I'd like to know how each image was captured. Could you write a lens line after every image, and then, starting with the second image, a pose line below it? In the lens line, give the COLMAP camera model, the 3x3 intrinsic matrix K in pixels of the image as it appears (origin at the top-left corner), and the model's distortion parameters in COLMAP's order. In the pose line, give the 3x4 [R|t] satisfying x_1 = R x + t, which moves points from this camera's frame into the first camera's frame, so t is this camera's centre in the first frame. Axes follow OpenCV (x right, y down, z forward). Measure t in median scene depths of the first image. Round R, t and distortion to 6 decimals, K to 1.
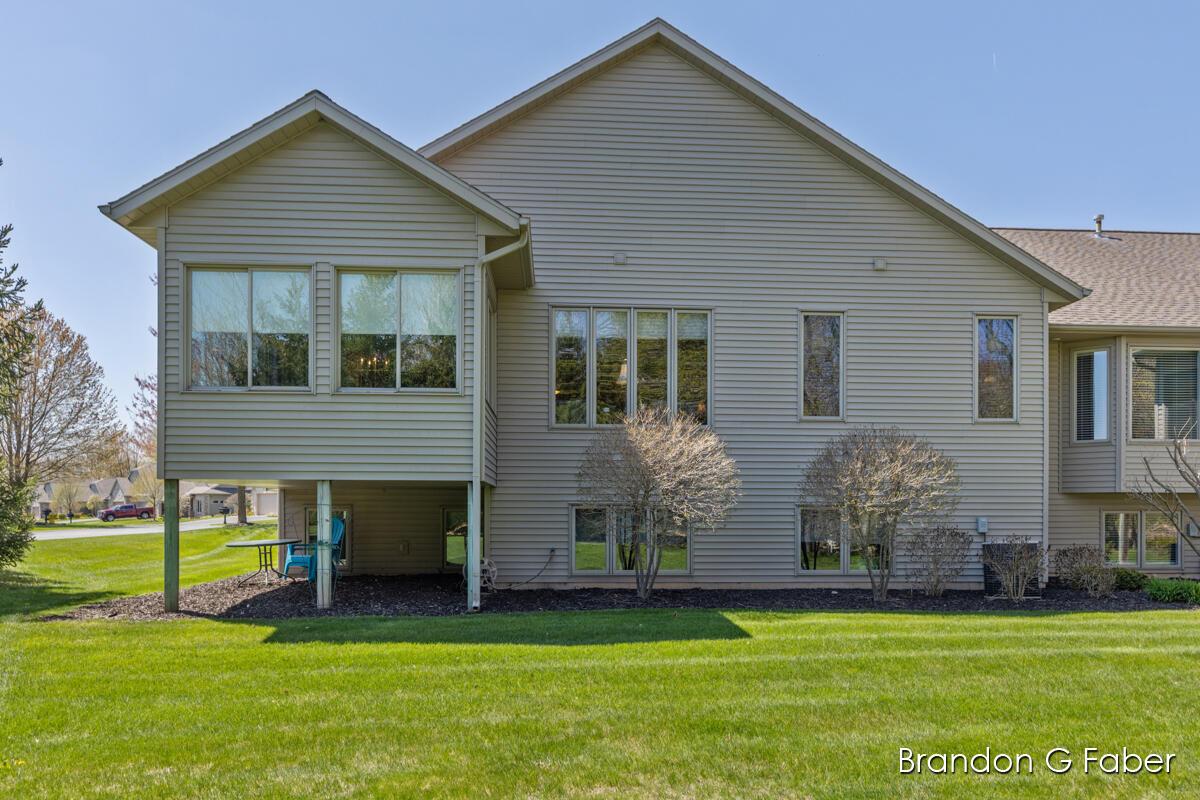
lens RADIAL K [[818.8, 0, 600.1], [0, 818.8, 507.5], [0, 0, 1]] dist [0.000337, 0.001168]
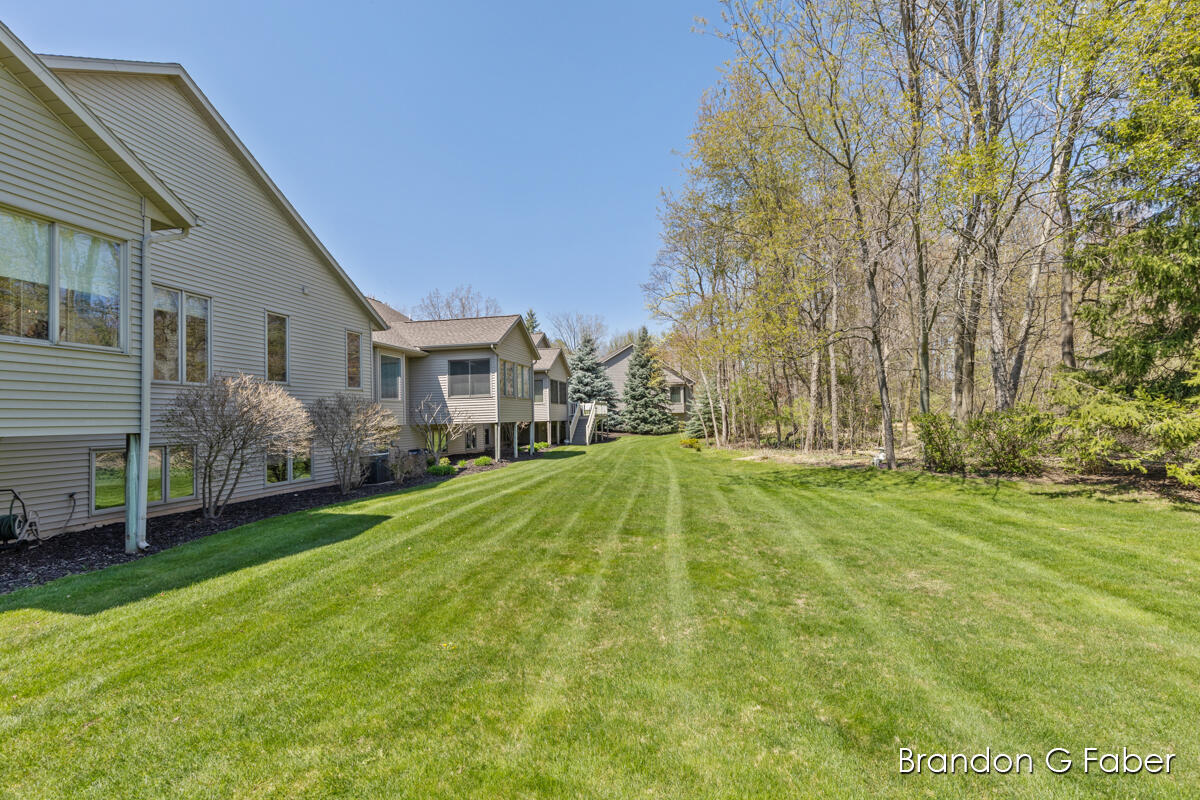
lens RADIAL K [[532.4, 0, 600.0], [0, 532.4, 400.0], [0, 0, 1]] dist [0.005022, -0.000148]
pose [[0.261028, 0.023745, 0.965039, -0.550651], [0.024902, 0.999199, -0.031322, -0.031100], [-0.965010, 0.032208, 0.260228, 0.166010]]
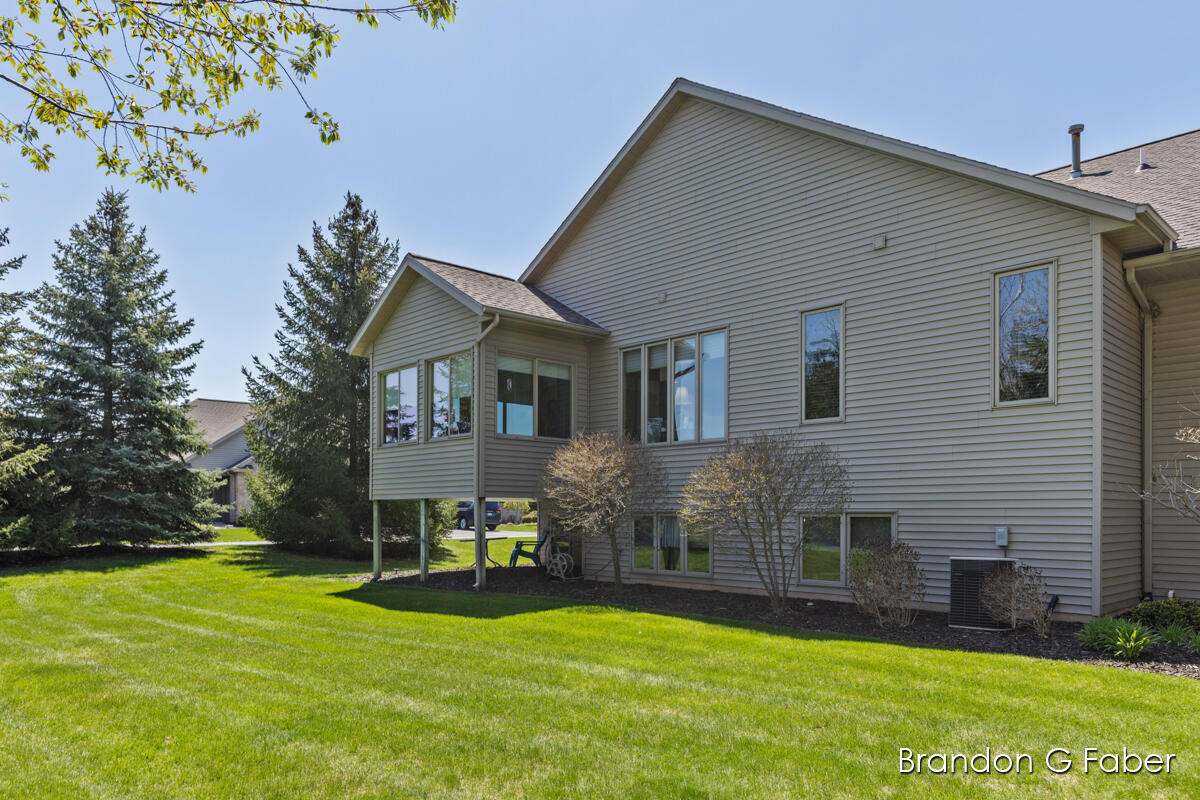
lens RADIAL K [[818.8, 0, 600.1], [0, 818.8, 507.5], [0, 0, 1]] dist [0.000337, 0.001168]
pose [[0.644912, -0.008443, -0.764210, 0.854461], [0.001521, 0.999951, -0.009763, 0.000561], [0.764255, 0.005134, 0.644893, 0.198789]]
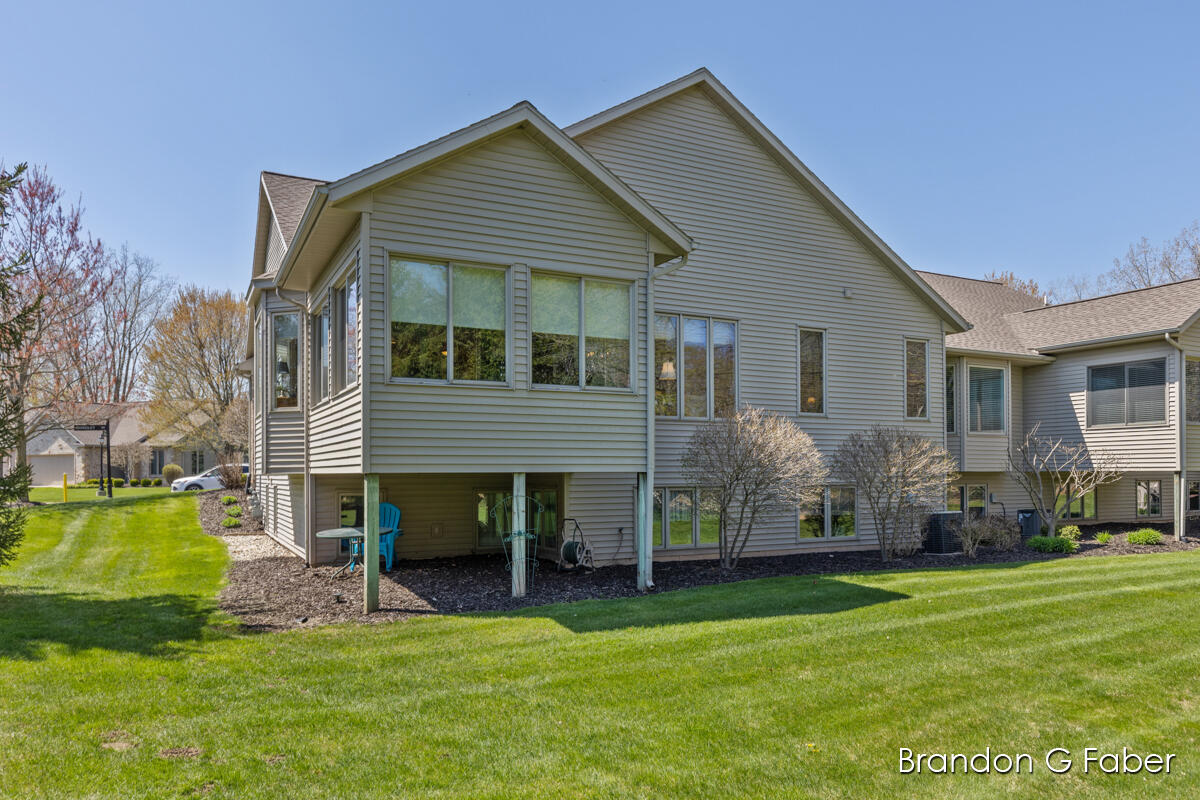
lens RADIAL K [[795.0, 0, 606.3], [0, 795.0, 464.2], [0, 0, 1]] dist [-0.003781, -0.001669]
pose [[0.919665, -0.002427, 0.392697, -0.499788], [0.005134, 0.999970, -0.005843, -0.029689], [-0.392671, 0.007389, 0.919649, 0.023834]]
